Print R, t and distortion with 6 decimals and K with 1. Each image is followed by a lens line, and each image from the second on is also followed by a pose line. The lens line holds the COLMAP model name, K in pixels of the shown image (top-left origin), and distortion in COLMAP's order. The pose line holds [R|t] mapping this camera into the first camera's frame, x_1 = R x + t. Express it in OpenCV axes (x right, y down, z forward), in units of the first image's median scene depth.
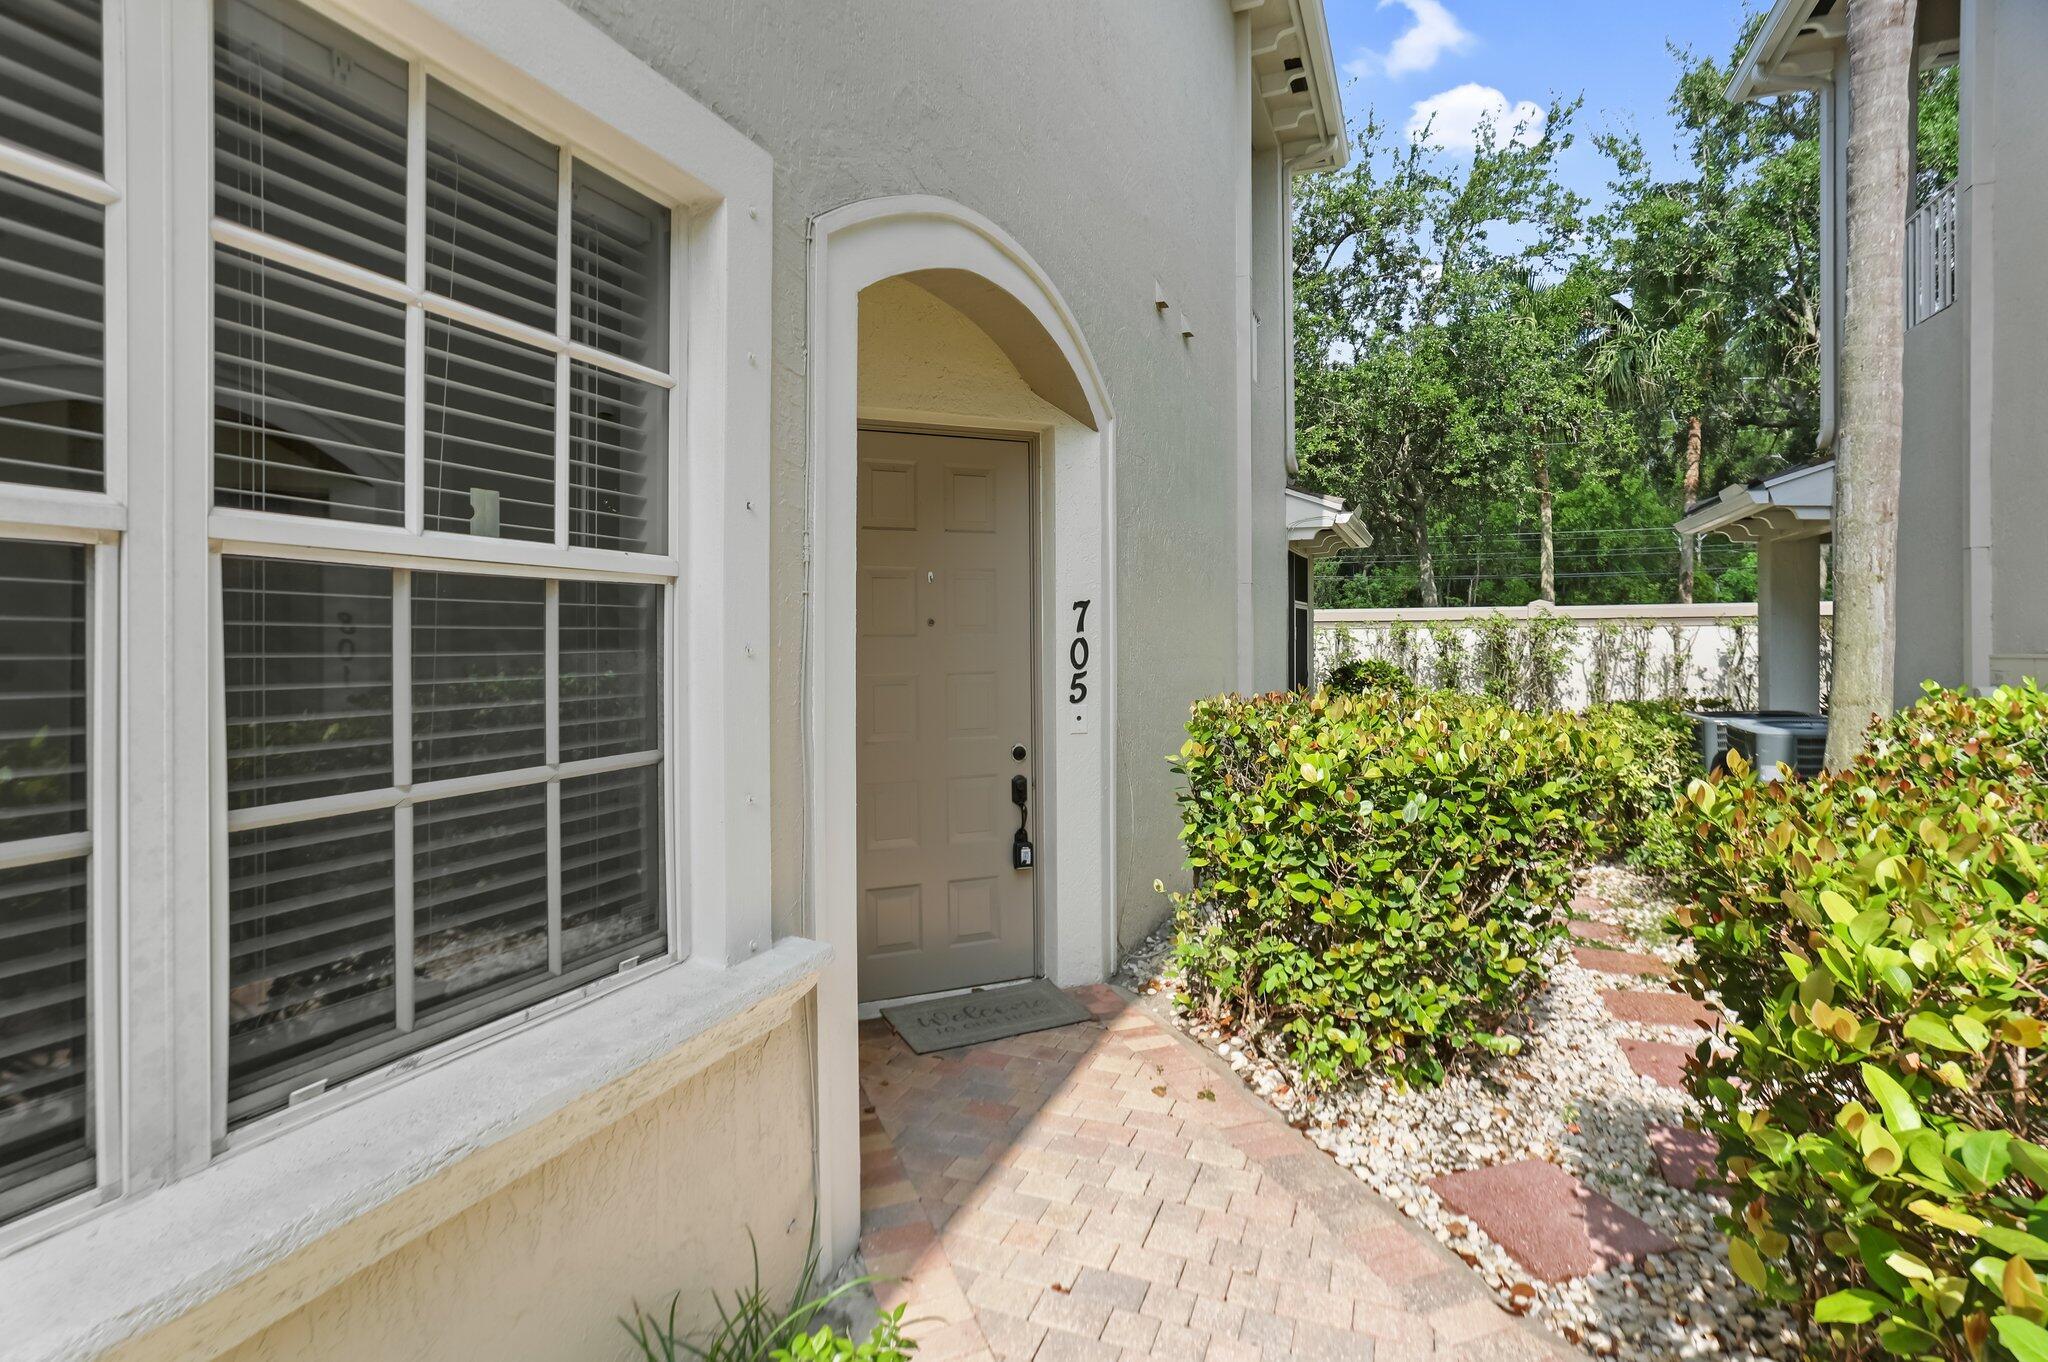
lens RADIAL K [[1339.0, 0, 1025.7], [0, 1339.0, 670.1], [0, 0, 1]] dist [-0.003145, -0.000144]
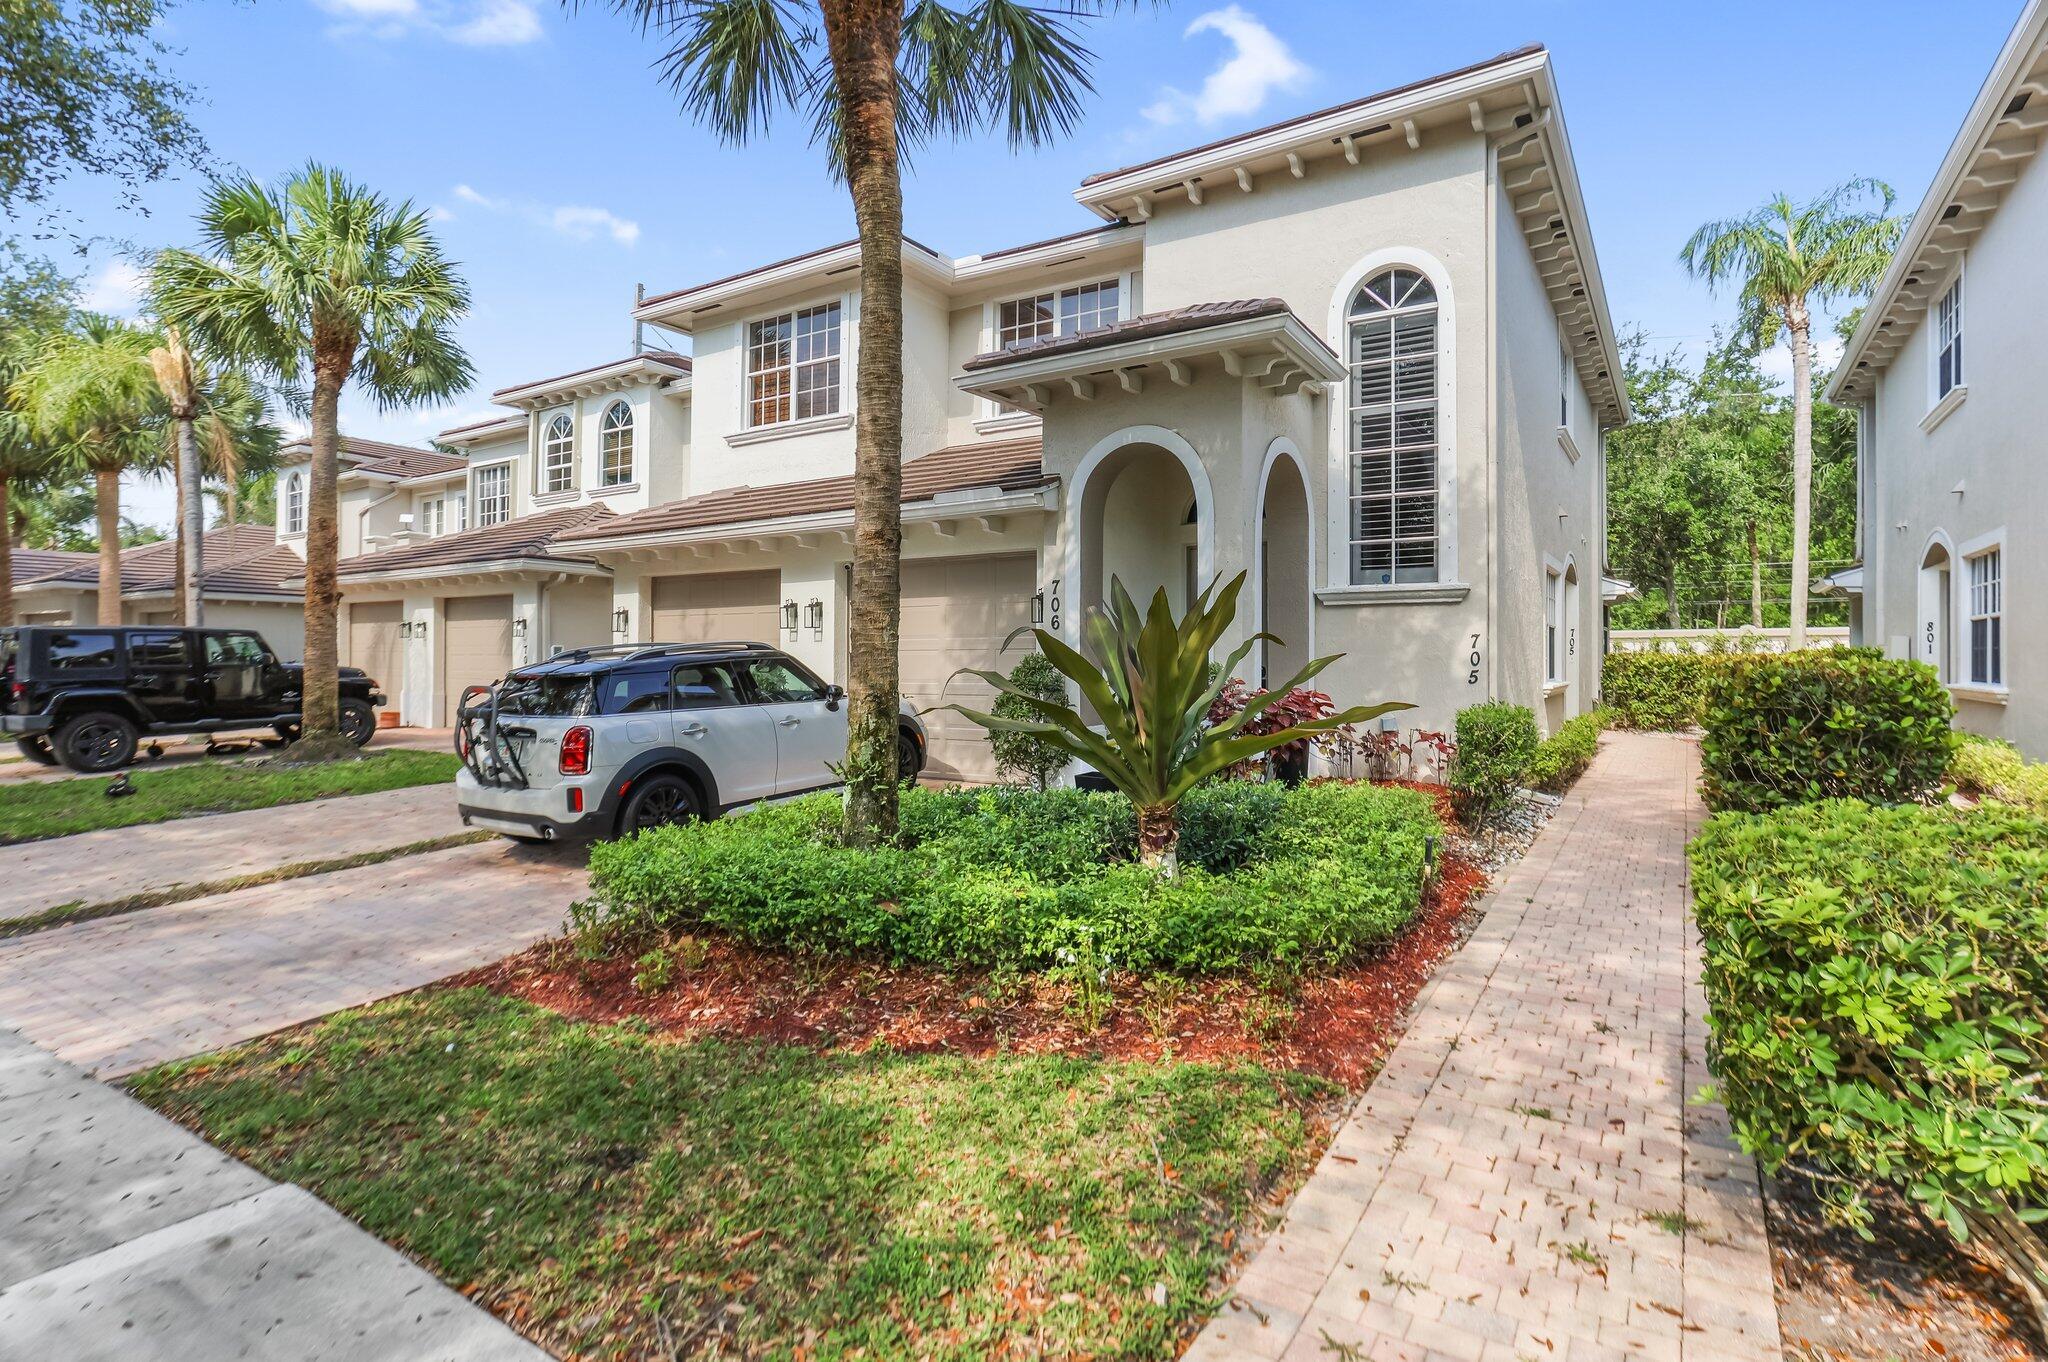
lens RADIAL K [[1029.4, 0, 1020.7], [0, 1029.4, 674.9], [0, 0, 1]] dist [0.002435, 0.000204]
pose [[0.962214, 0.002794, -0.272282, -0.182255], [-0.004433, 0.999976, -0.005403, 0.028123], [0.272260, 0.006406, 0.962202, -0.624514]]
